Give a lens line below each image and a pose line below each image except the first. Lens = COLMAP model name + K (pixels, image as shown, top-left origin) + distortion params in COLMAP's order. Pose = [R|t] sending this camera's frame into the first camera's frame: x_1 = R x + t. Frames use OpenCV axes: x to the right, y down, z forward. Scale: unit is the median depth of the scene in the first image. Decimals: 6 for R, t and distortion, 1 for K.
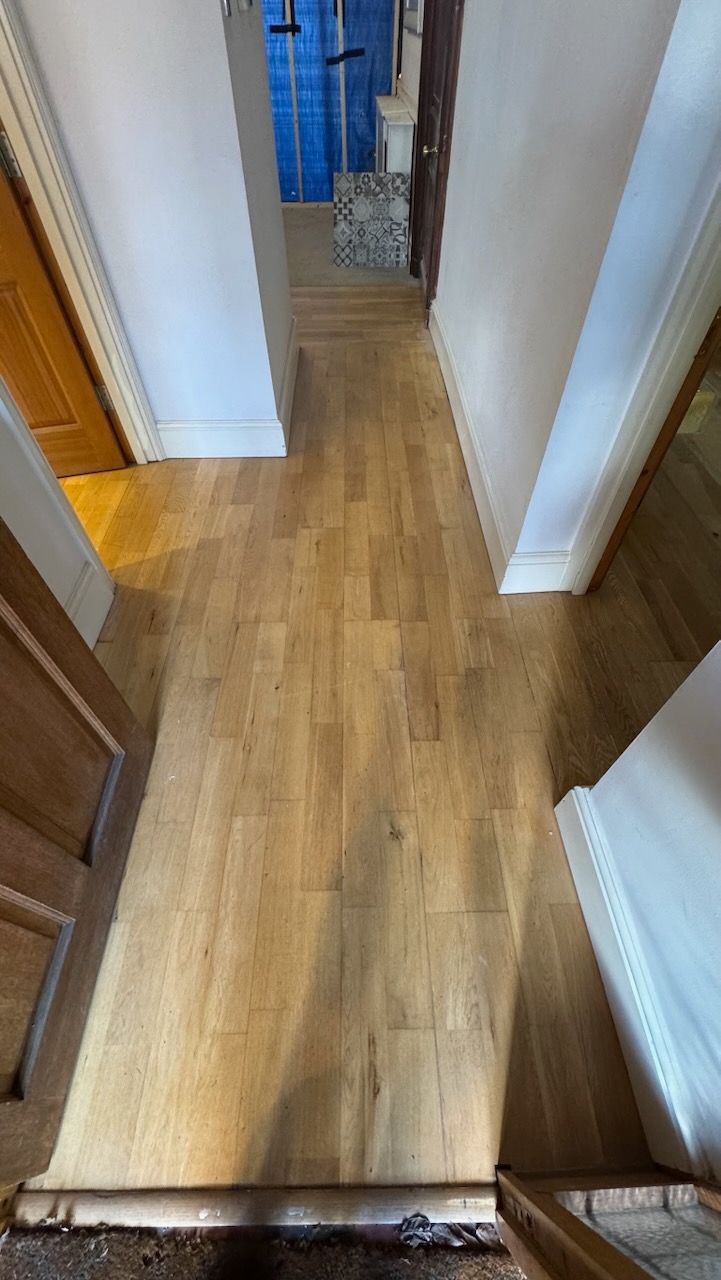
lens RADIAL K [[509.2, 0, 360.5], [0, 509.2, 640.0], [0, 0, 1]] dist [-0.002021, 0.000173]
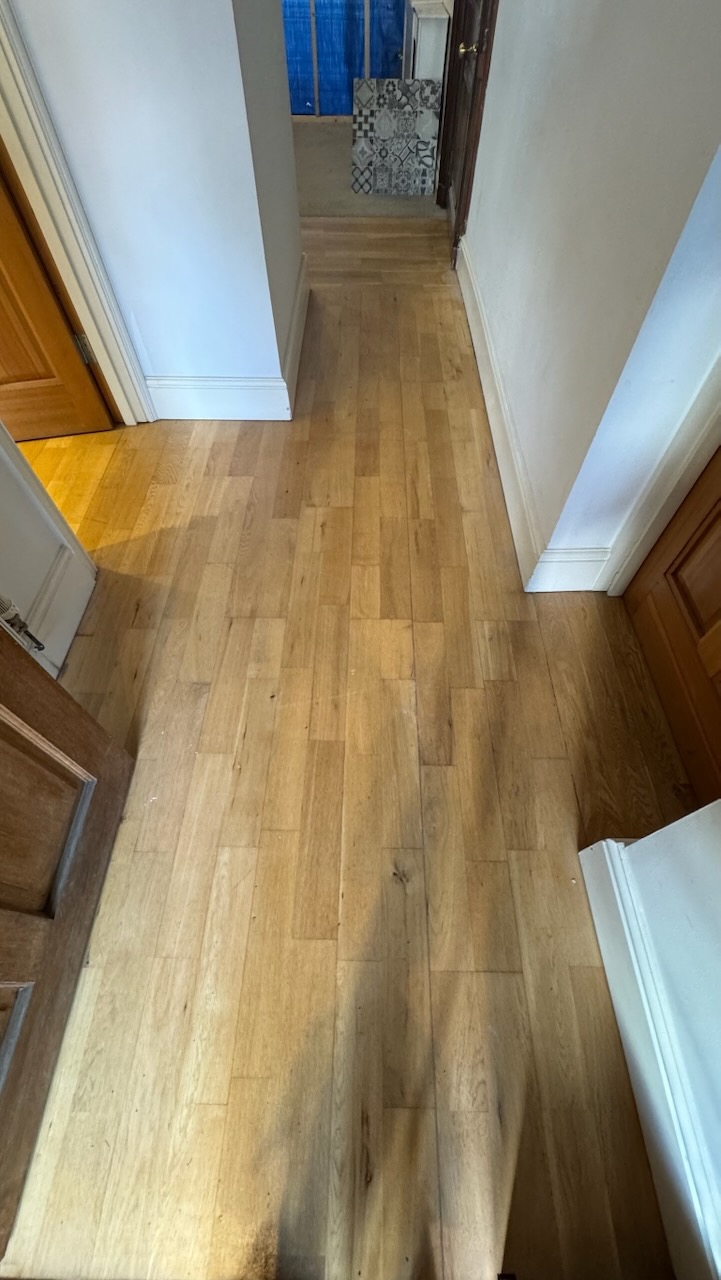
lens RADIAL K [[509.2, 0, 360.5], [0, 509.2, 640.0], [0, 0, 1]] dist [-0.002021, 0.000173]
pose [[0.999436, 0.030746, -0.013499, -0.000165], [-0.029445, 0.995700, 0.087835, -0.089735], [0.016142, -0.087388, 0.996044, 0.119087]]
